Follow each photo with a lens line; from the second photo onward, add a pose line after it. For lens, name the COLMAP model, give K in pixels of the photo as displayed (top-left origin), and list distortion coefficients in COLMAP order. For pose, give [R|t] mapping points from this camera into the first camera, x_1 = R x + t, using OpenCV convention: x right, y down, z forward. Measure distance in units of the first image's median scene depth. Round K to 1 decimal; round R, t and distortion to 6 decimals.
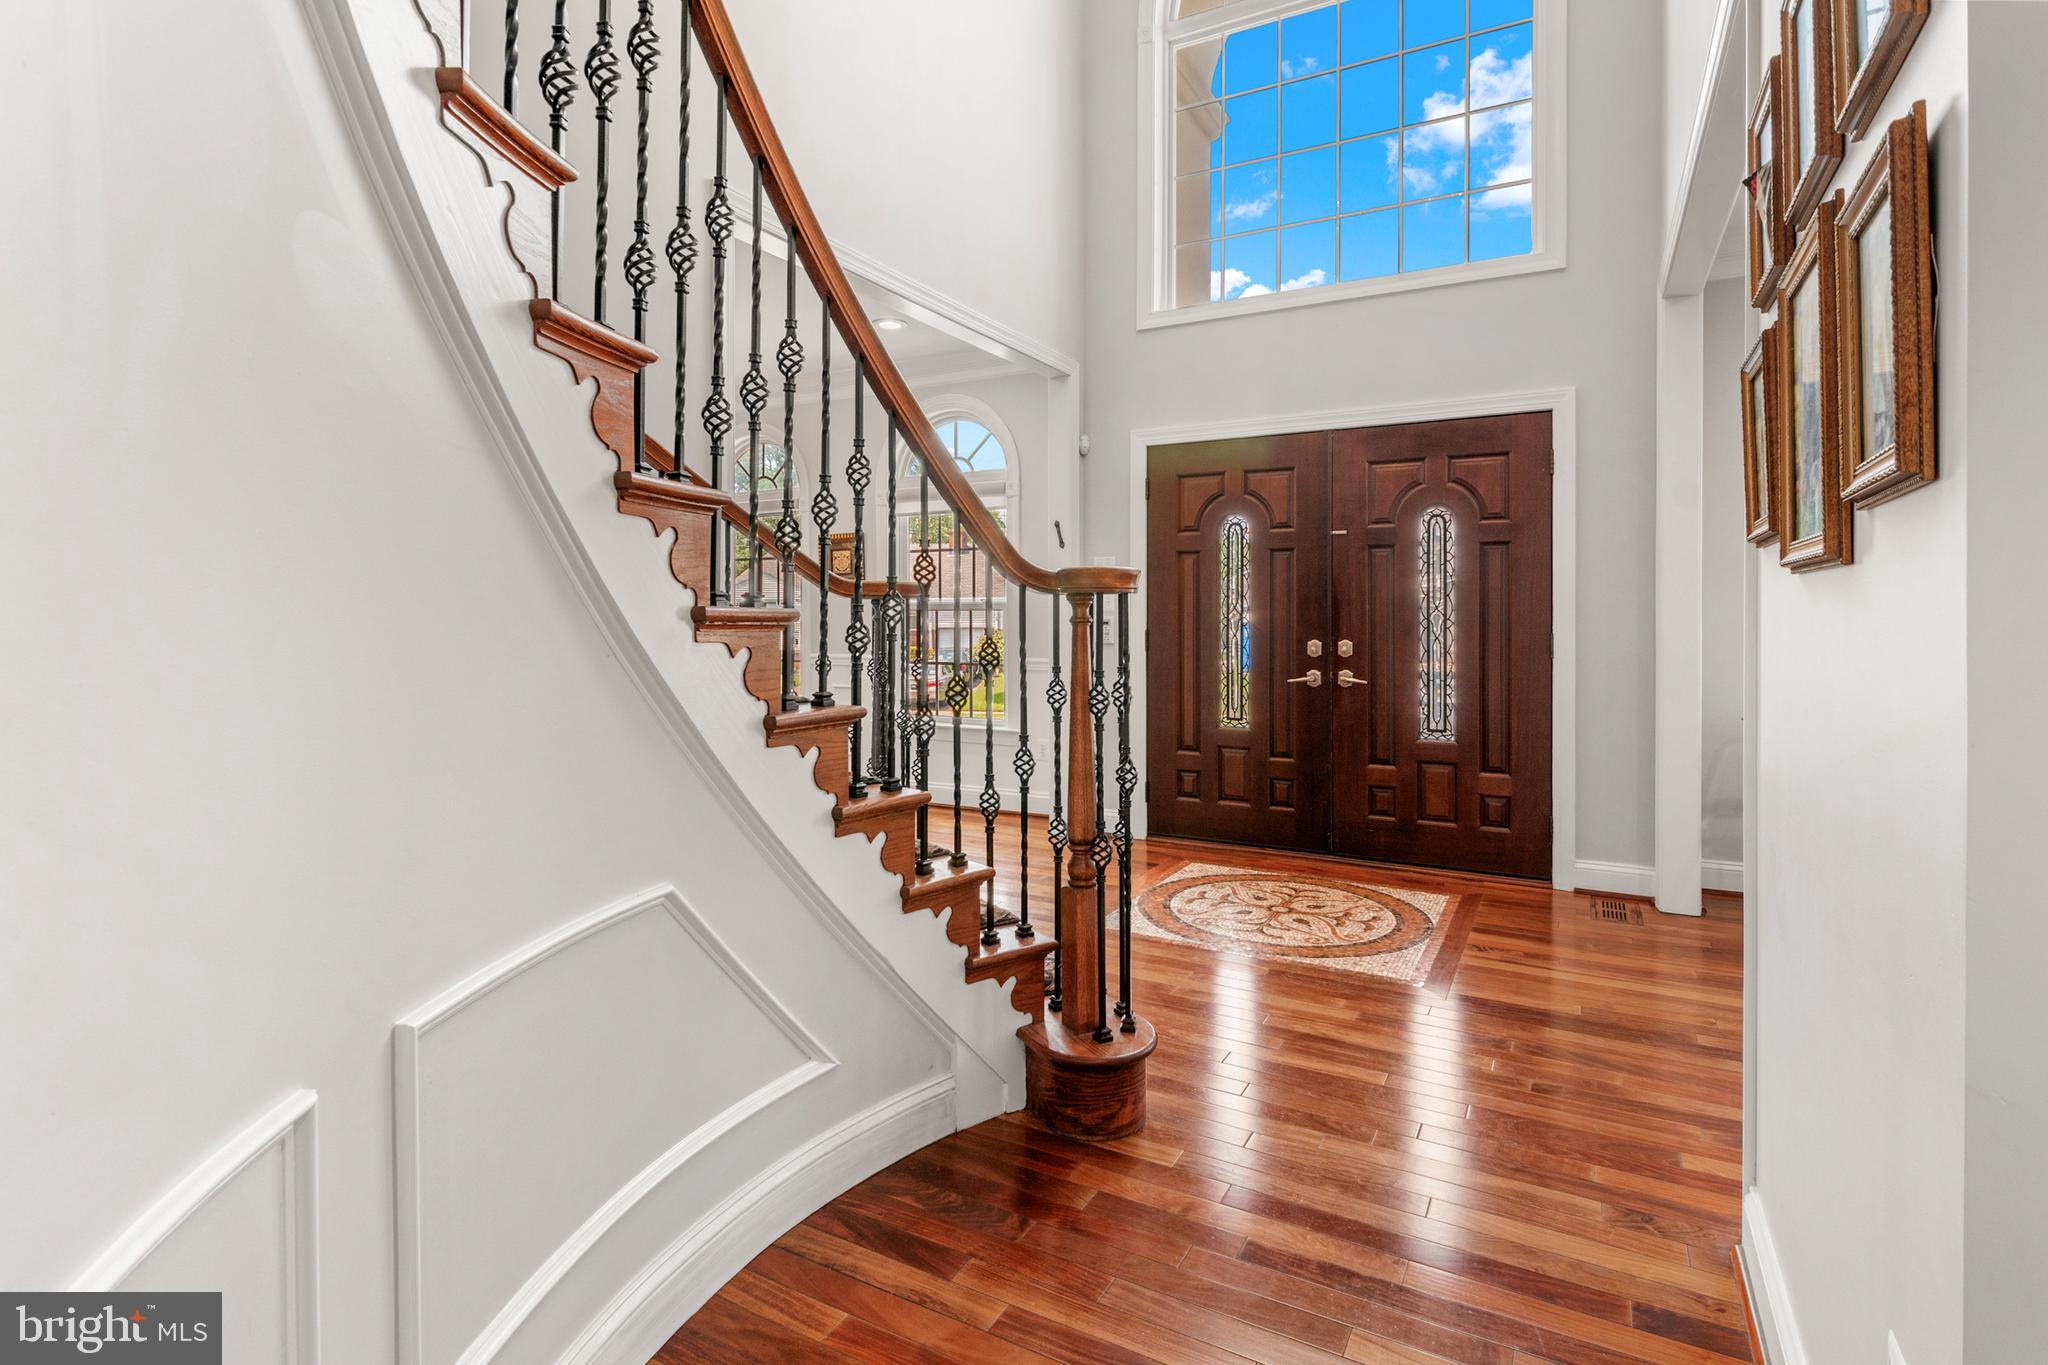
lens RADIAL K [[1010.5, 0, 1014.3], [0, 1010.5, 609.7], [0, 0, 1]] dist [-0.016616, -0.000123]
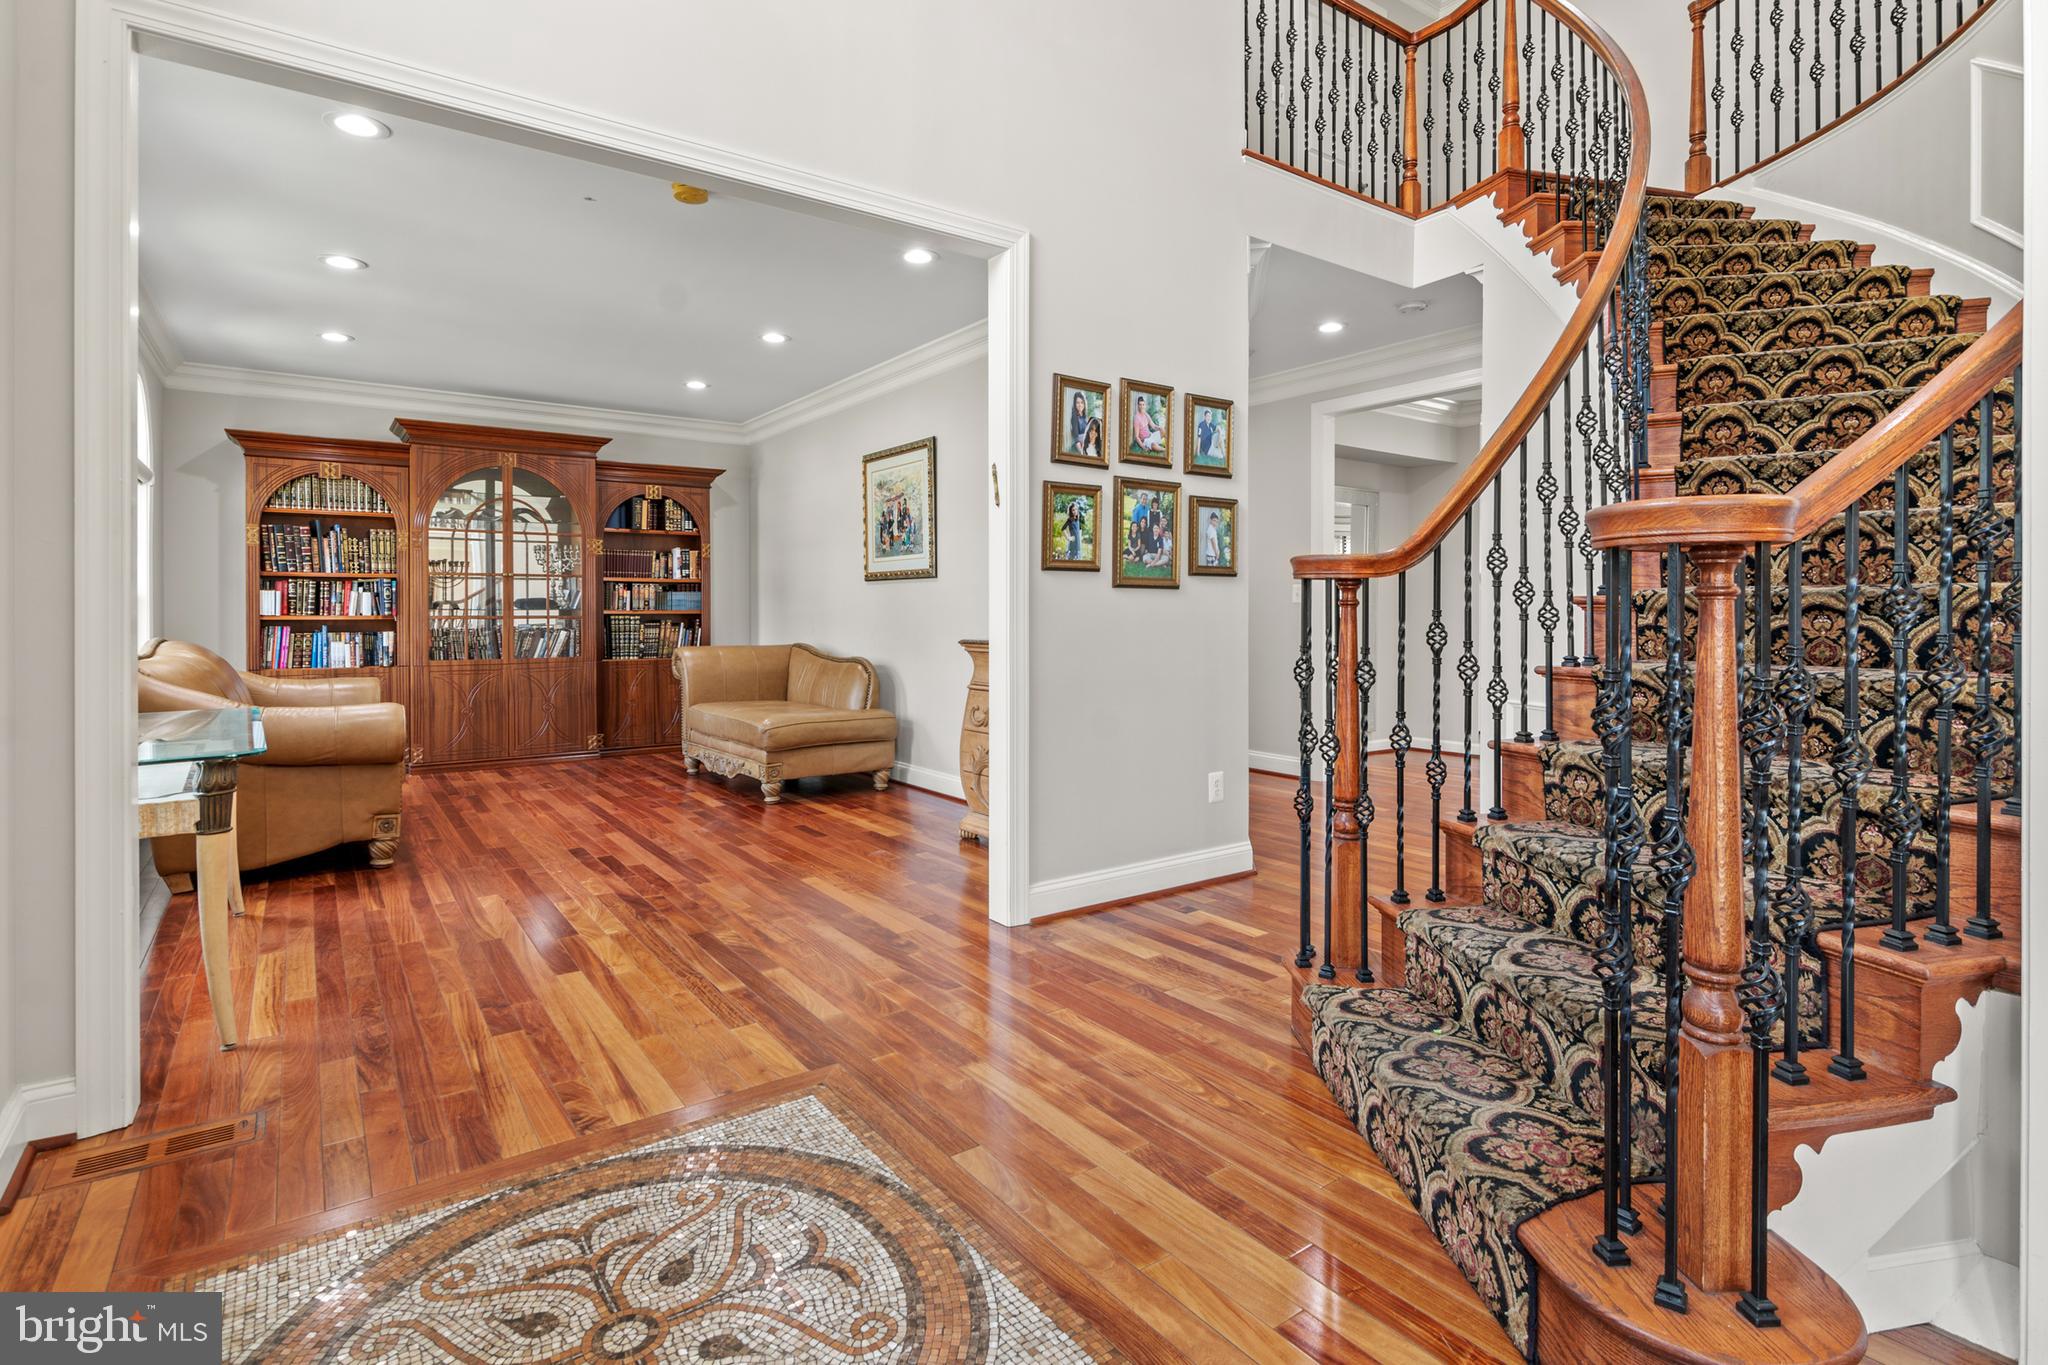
lens RADIAL K [[1010.5, 0, 1014.3], [0, 1010.5, 609.7], [0, 0, 1]] dist [-0.016616, -0.000123]
pose [[-0.903192, 0.000529, 0.429236, -0.045417], [-0.000369, 0.999998, -0.002009, 0.019600], [-0.429236, -0.001973, -0.903190, 1.484353]]
